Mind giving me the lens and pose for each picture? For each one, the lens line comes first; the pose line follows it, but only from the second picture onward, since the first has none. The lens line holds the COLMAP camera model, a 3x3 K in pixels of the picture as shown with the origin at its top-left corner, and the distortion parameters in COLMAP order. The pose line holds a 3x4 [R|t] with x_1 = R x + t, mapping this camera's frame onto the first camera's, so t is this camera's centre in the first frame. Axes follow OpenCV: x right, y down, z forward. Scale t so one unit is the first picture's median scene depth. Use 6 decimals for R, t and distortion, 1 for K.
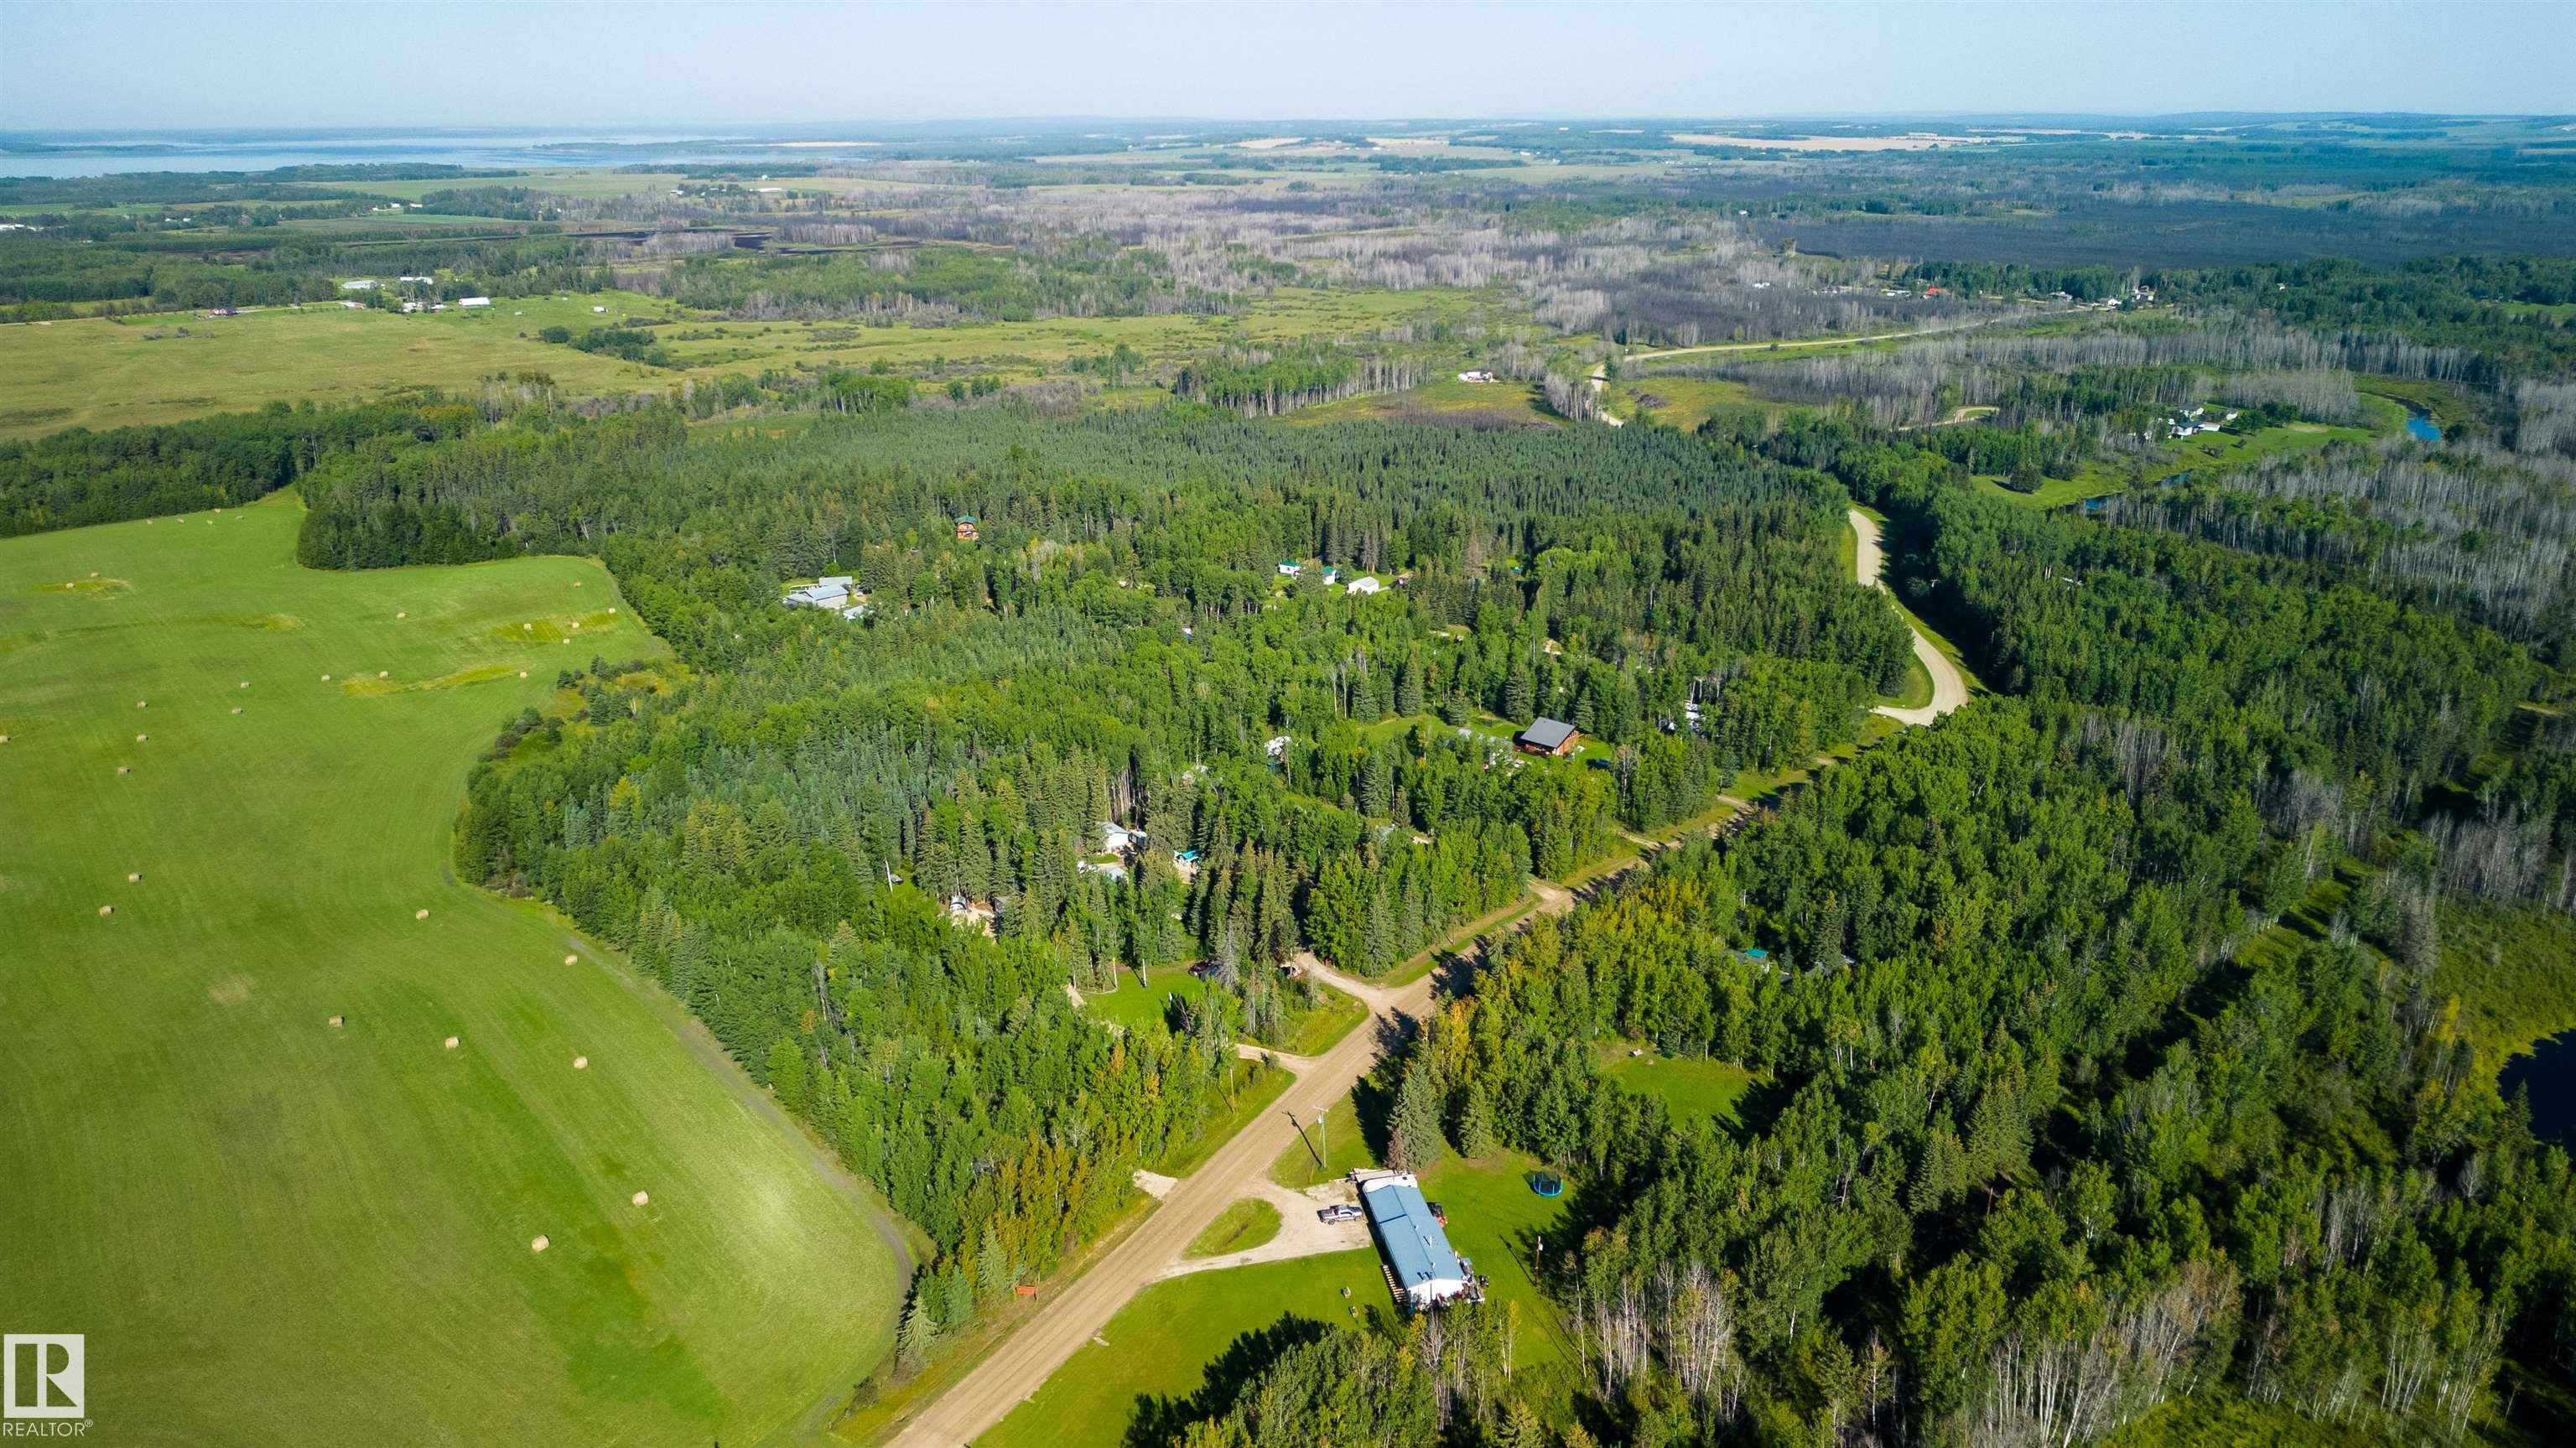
lens RADIAL K [[1807.3, 0, 1299.2], [0, 1807.3, 721.7], [0, 0, 1]] dist [0.076497, -0.078866]
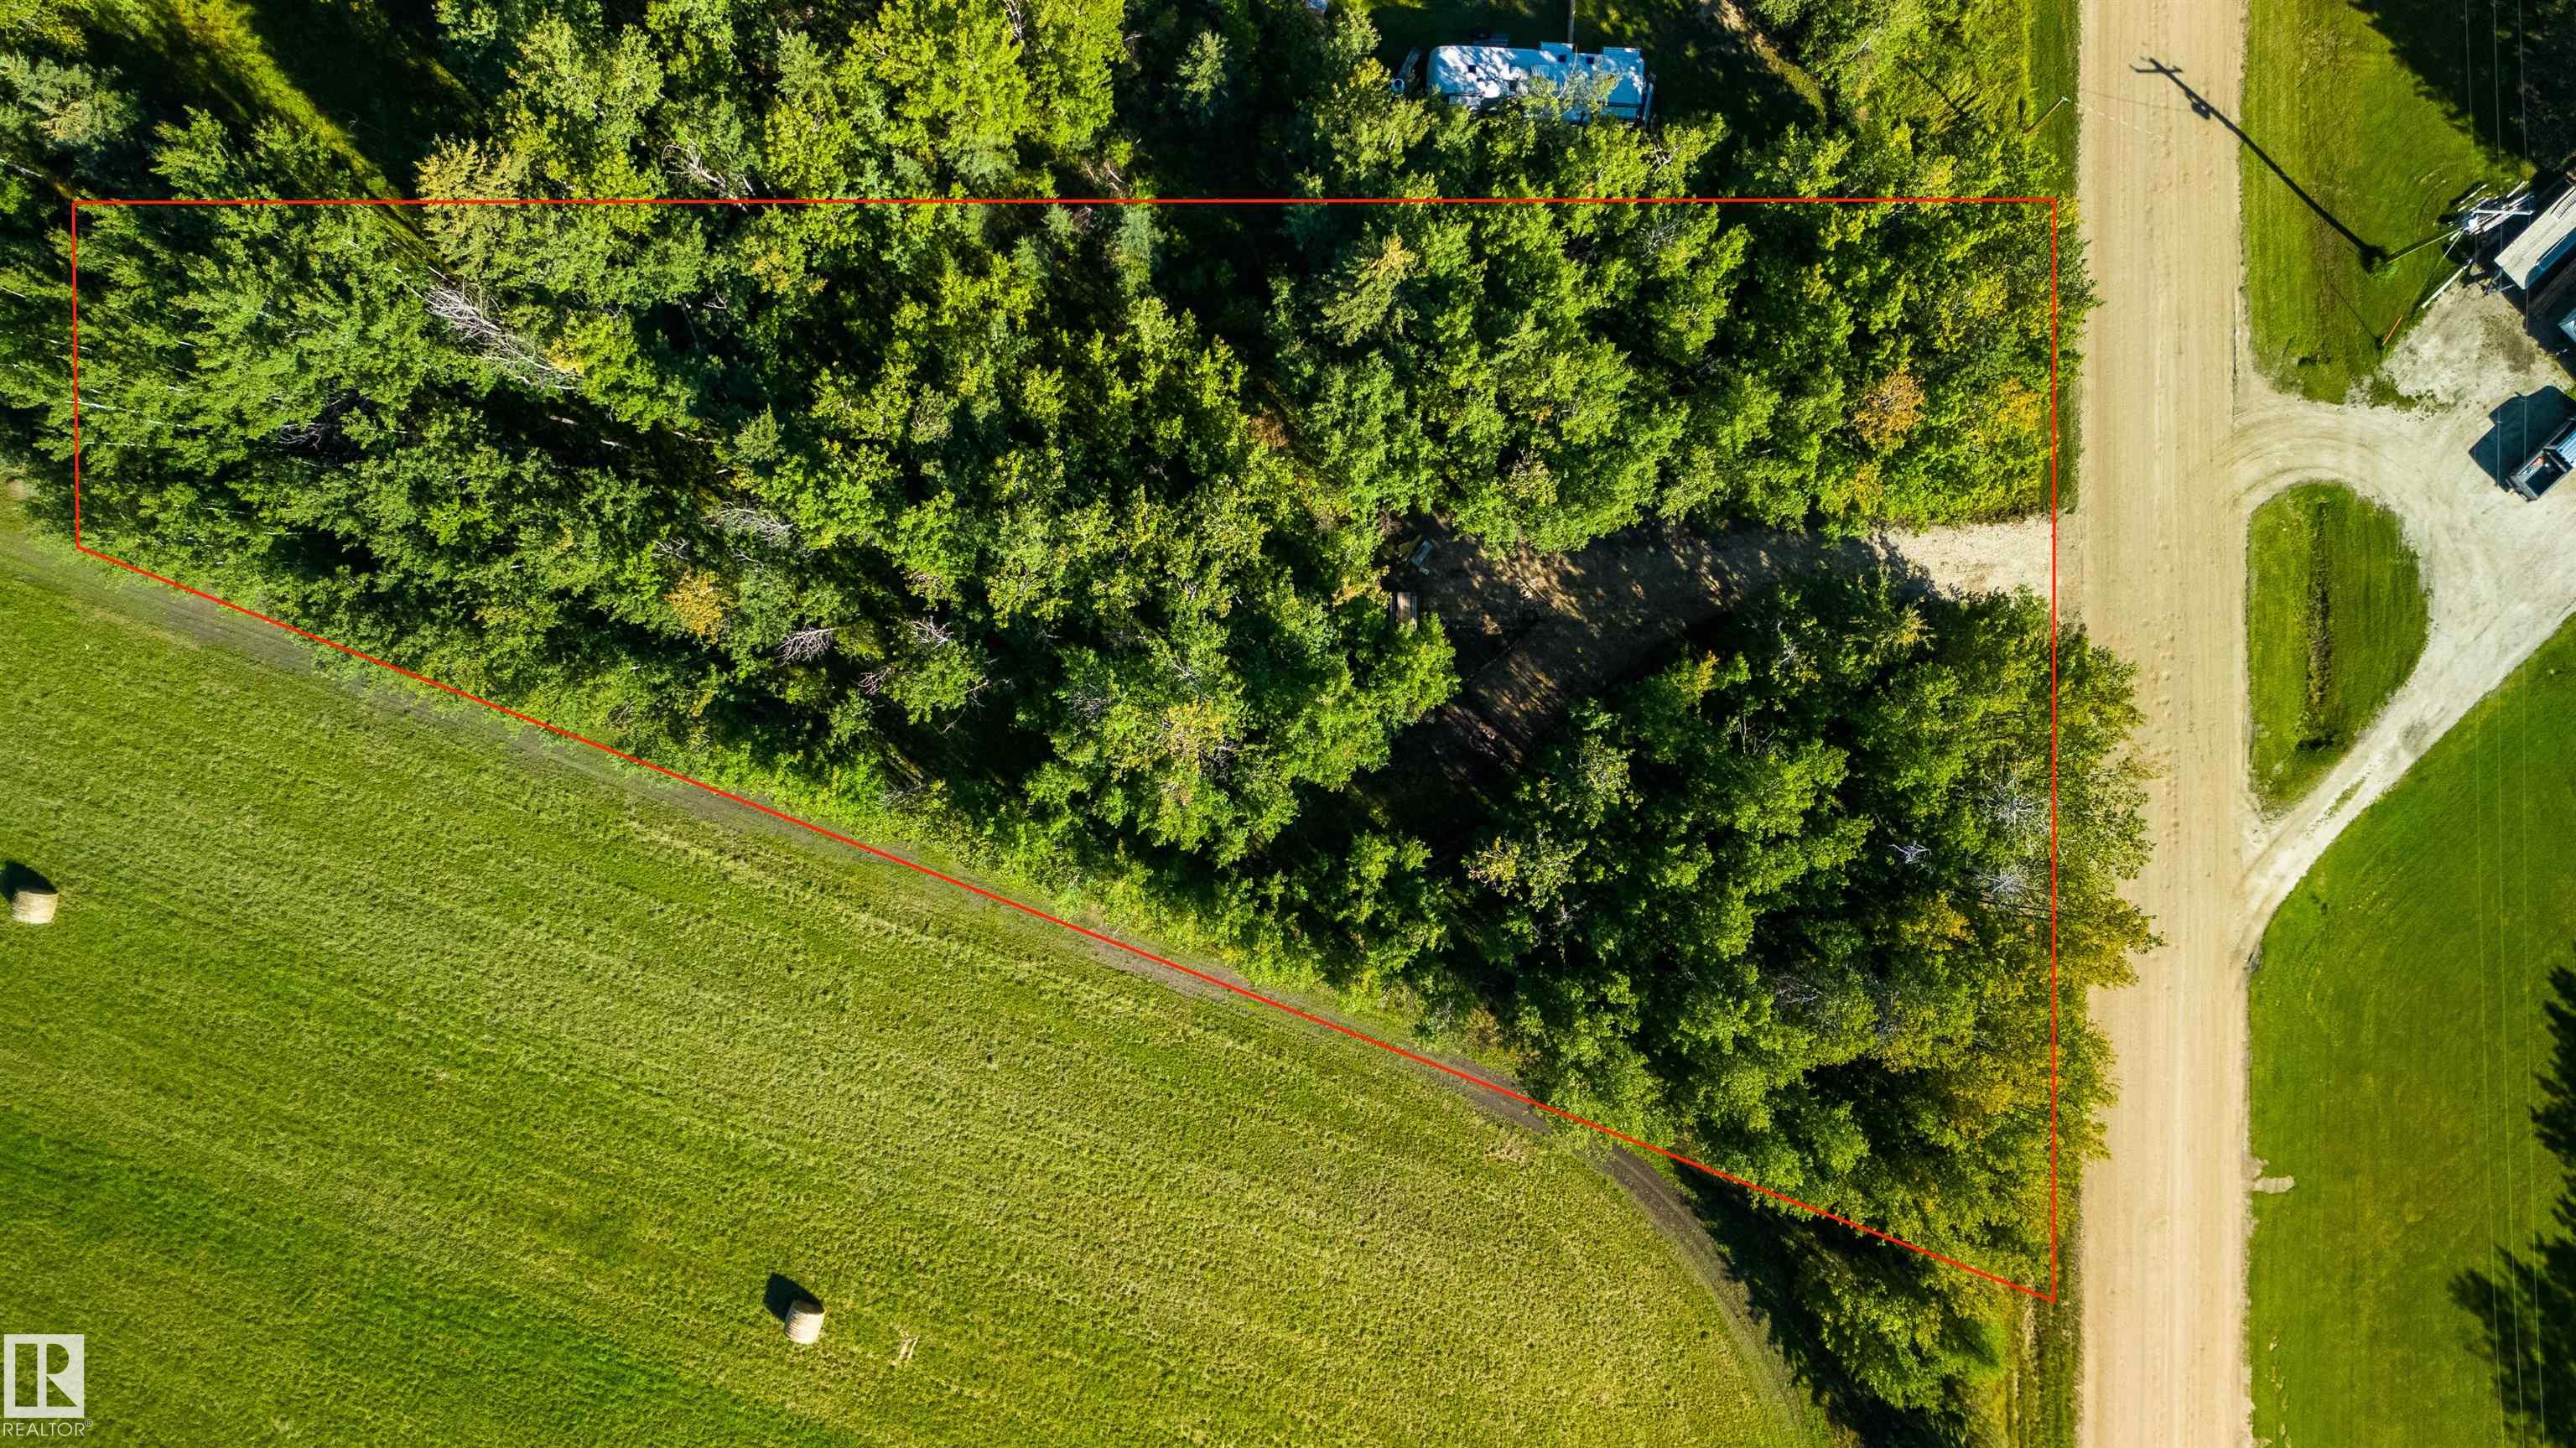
lens RADIAL K [[1807.3, 0, 1284.8], [0, 1807.3, 717.0], [0, 0, 1]] dist [0.076497, -0.078866]
pose [[0.863765, -0.503715, 0.013445, -0.161518], [0.152766, 0.287202, 0.945610, -0.071242], [-0.480179, -0.814731, 0.325026, 0.678078]]
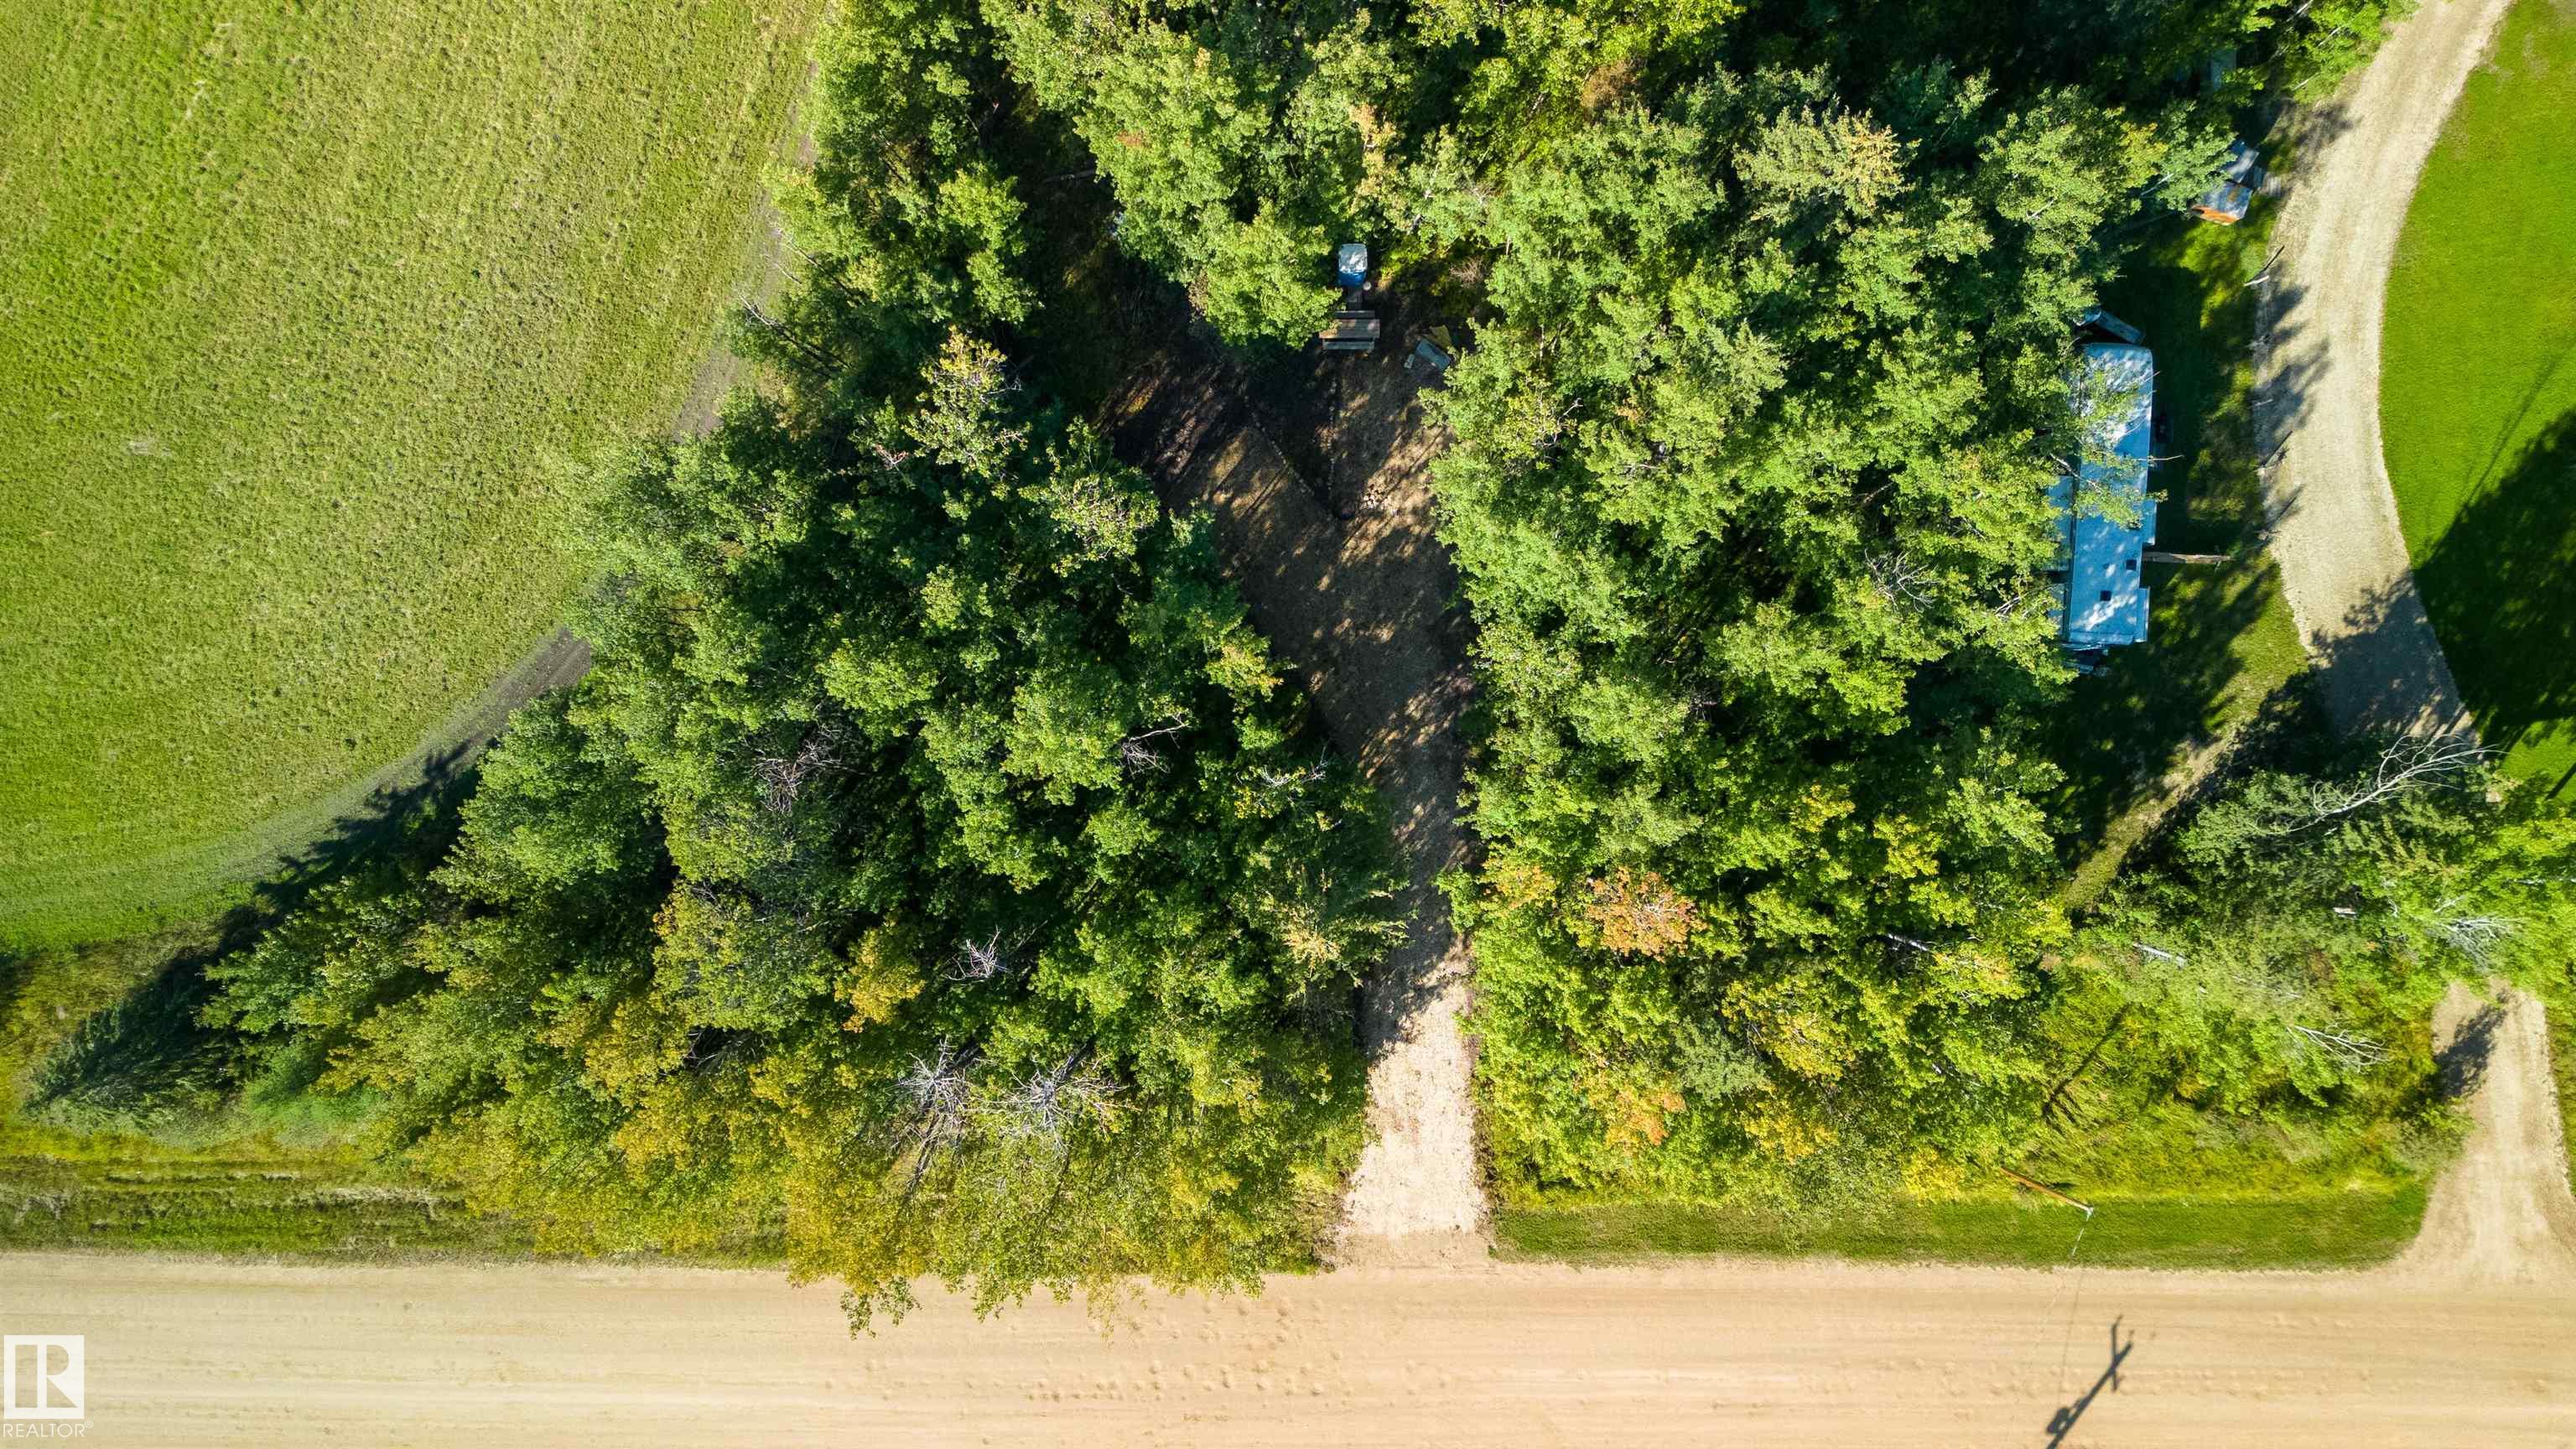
lens RADIAL K [[1807.4, 0, 1279.3], [0, 1807.4, 717.4], [0, 0, 1]] dist [0.076497, -0.078866]
pose [[0.504499, 0.863362, -0.009346, -0.102815], [-0.270681, 0.168431, 0.947820, 0.004287], [0.819886, -0.475645, 0.318669, 0.681786]]
